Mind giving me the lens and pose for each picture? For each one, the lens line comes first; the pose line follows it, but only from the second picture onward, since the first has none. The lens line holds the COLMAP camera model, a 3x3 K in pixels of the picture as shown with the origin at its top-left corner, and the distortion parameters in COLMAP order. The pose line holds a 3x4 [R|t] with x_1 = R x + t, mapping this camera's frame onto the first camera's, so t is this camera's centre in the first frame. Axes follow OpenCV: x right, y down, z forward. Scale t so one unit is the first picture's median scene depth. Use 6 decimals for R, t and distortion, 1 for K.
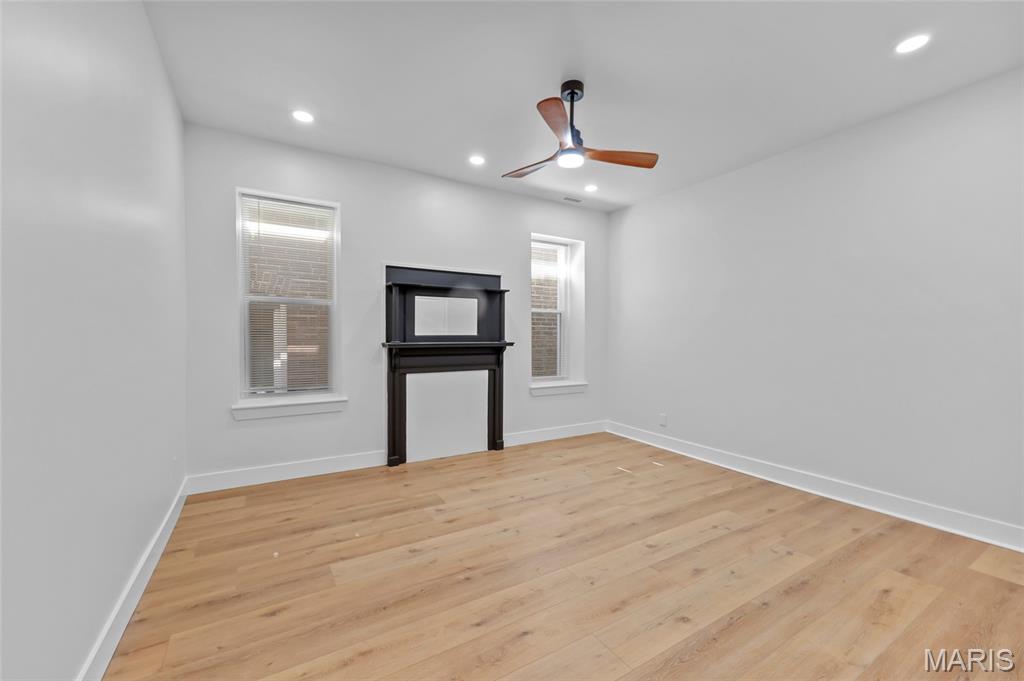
lens RADIAL K [[414.3, 0, 508.9], [0, 414.3, 336.0], [0, 0, 1]] dist [0.001922, -0.000985]
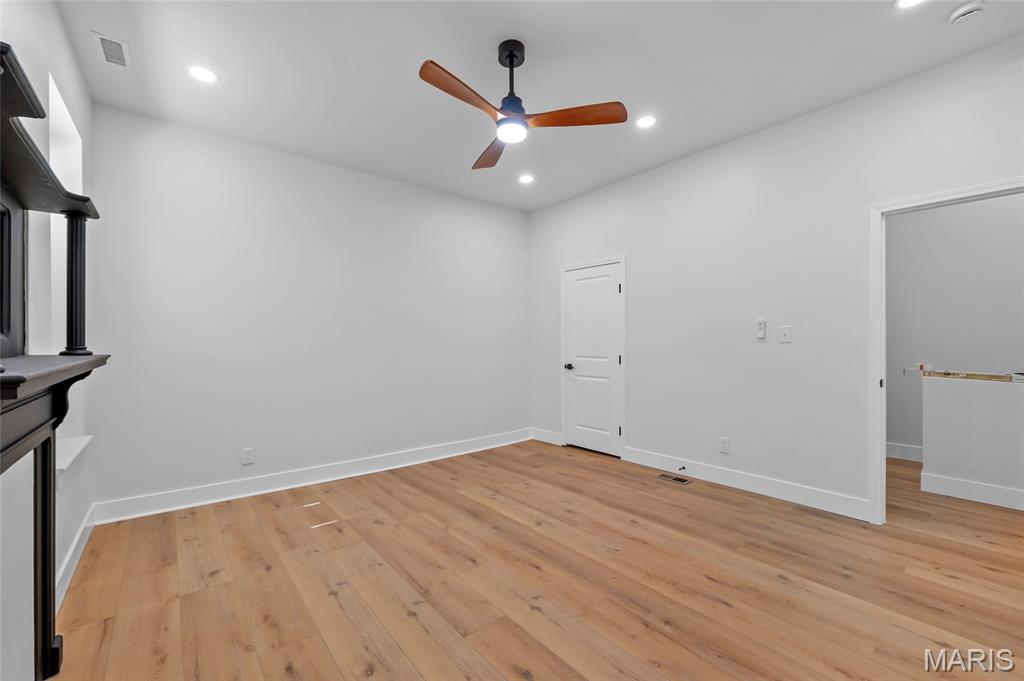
lens RADIAL K [[414.3, 0, 508.5], [0, 414.3, 343.8], [0, 0, 1]] dist [0.001922, -0.000985]
pose [[-0.144967, -0.007068, 0.989411, -0.618765], [0.000400, 0.999974, 0.007203, 0.002361], [-0.989436, 0.001440, -0.144961, 1.000336]]
